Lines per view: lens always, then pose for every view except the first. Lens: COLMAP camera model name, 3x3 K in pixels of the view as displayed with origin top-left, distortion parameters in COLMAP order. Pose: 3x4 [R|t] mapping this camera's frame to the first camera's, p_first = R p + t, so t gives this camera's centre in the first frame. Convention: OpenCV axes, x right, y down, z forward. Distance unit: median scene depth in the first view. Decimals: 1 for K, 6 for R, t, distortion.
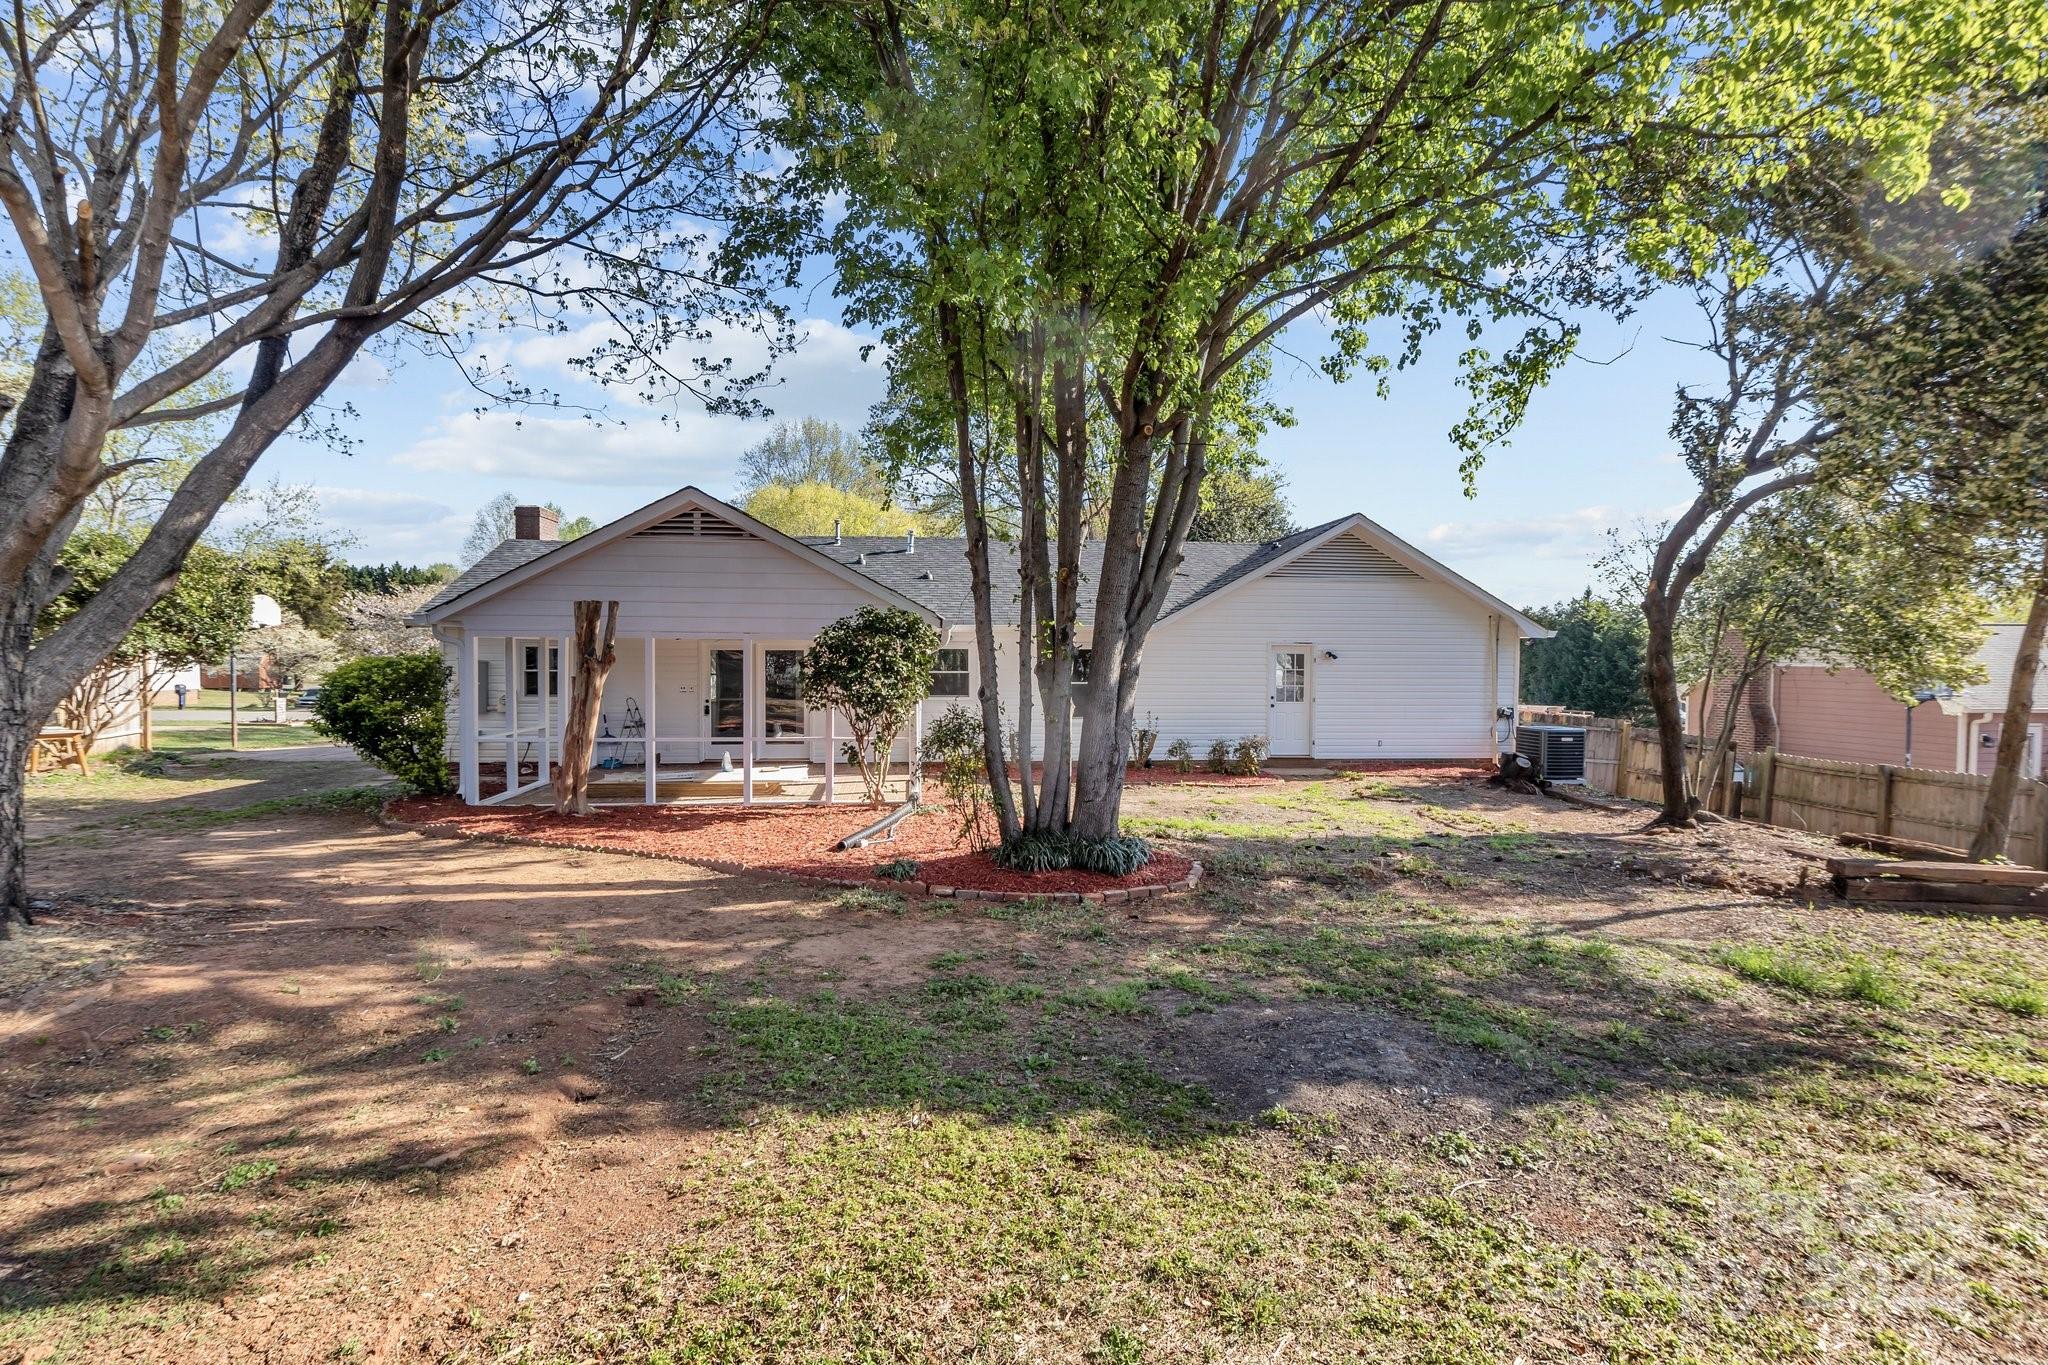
lens RADIAL K [[1036.2, 0, 1014.0], [0, 1036.2, 693.4], [0, 0, 1]] dist [0.000258, 0.002010]
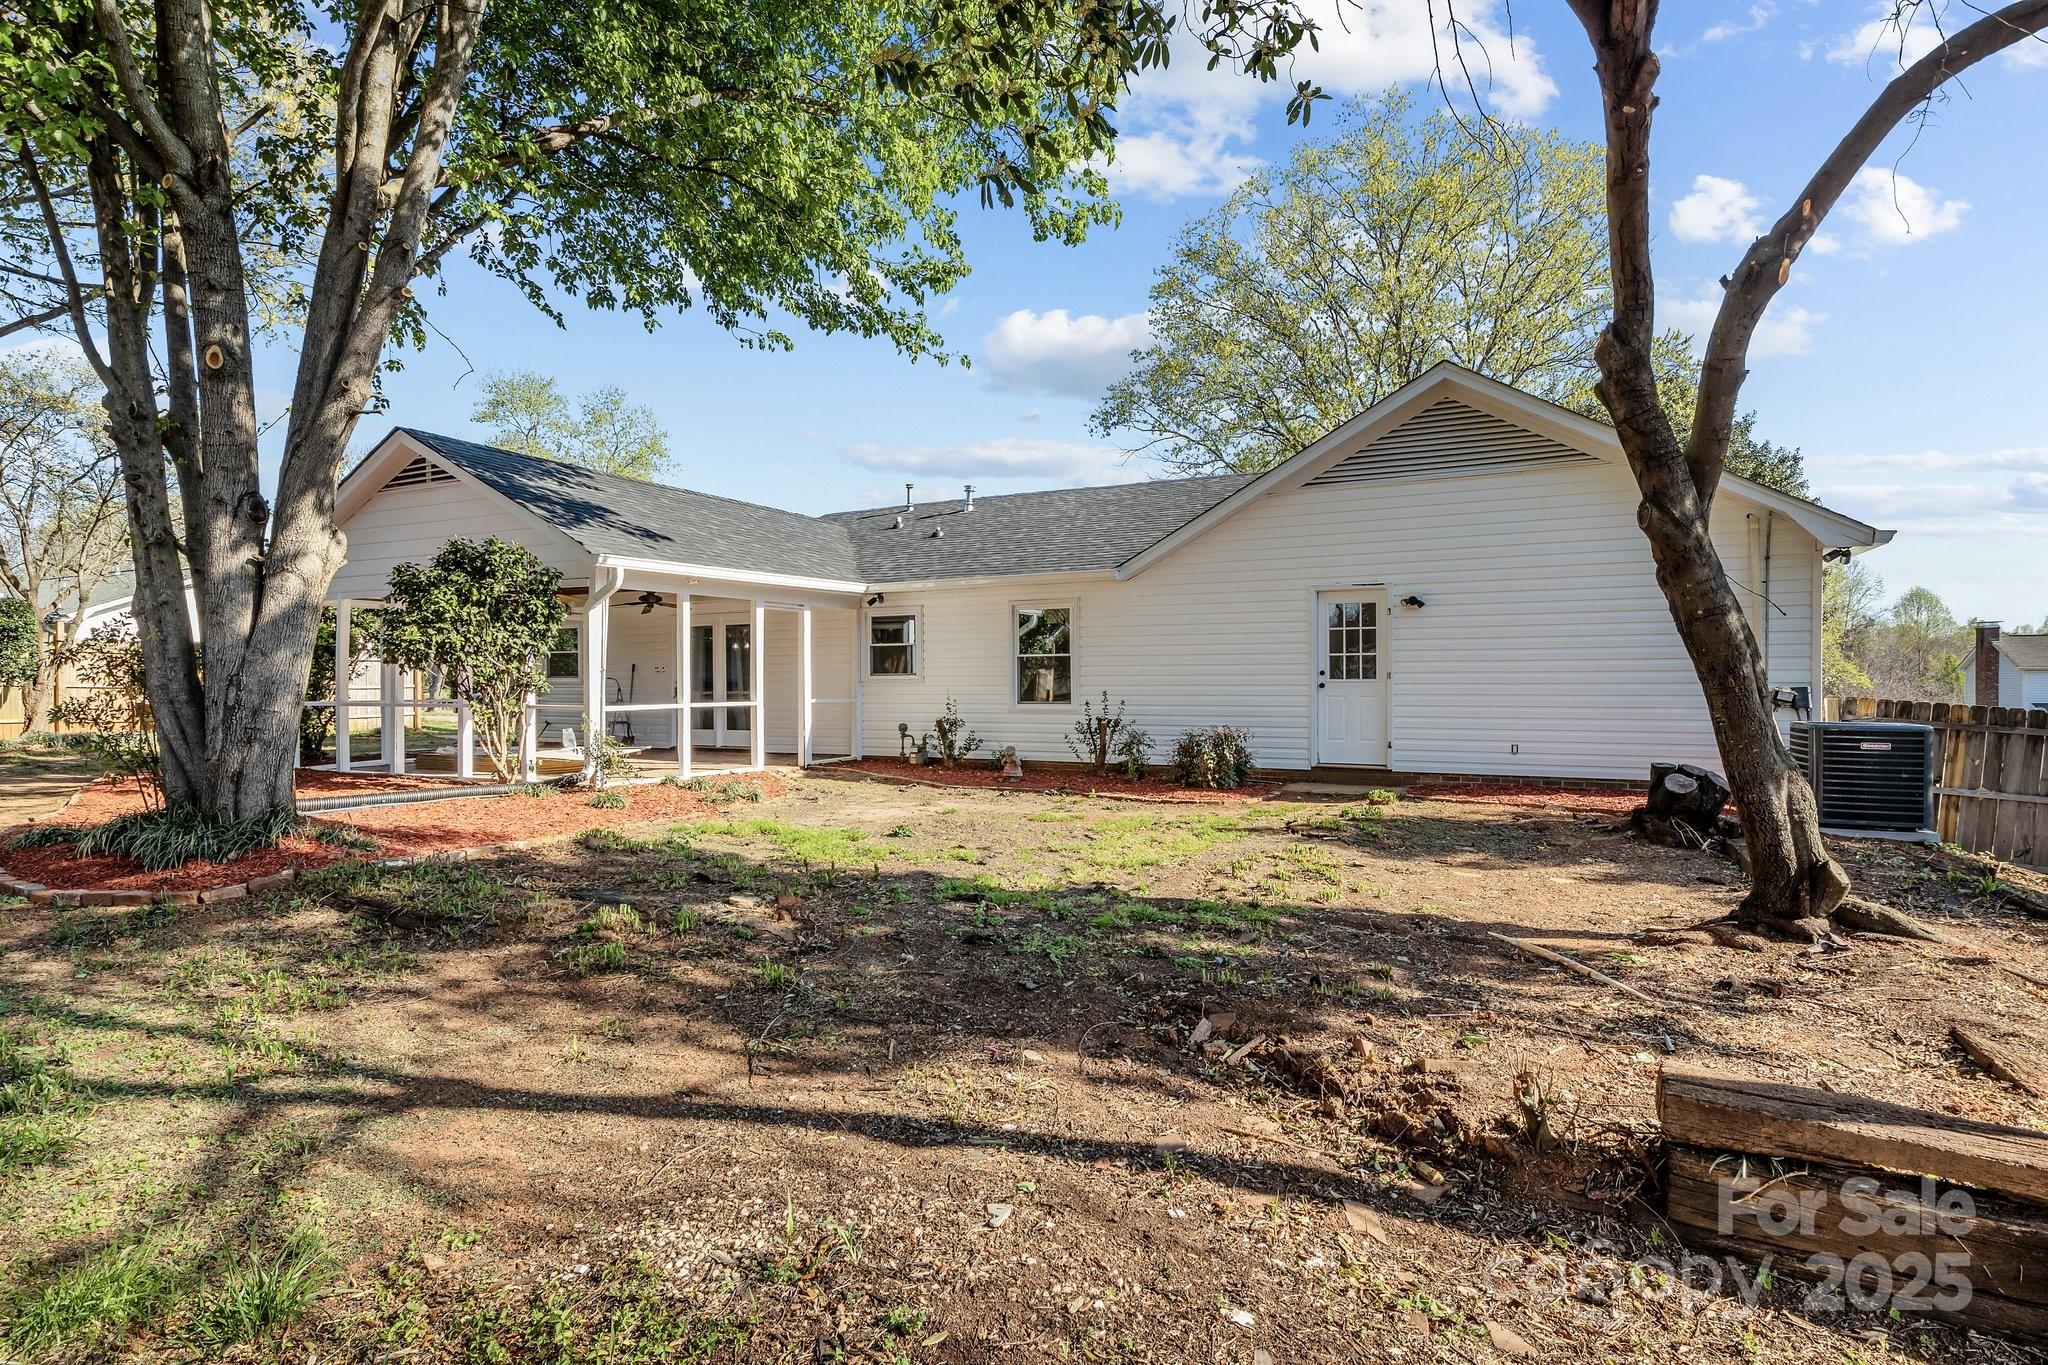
lens RADIAL K [[1036.2, 0, 1020.5], [0, 1036.2, 714.3], [0, 0, 1]] dist [0.000258, 0.002010]
pose [[0.837947, 0.008243, -0.545689, 0.637761], [-0.013264, 0.999898, -0.005264, 0.050956], [0.545590, 0.011649, 0.837971, 0.521703]]
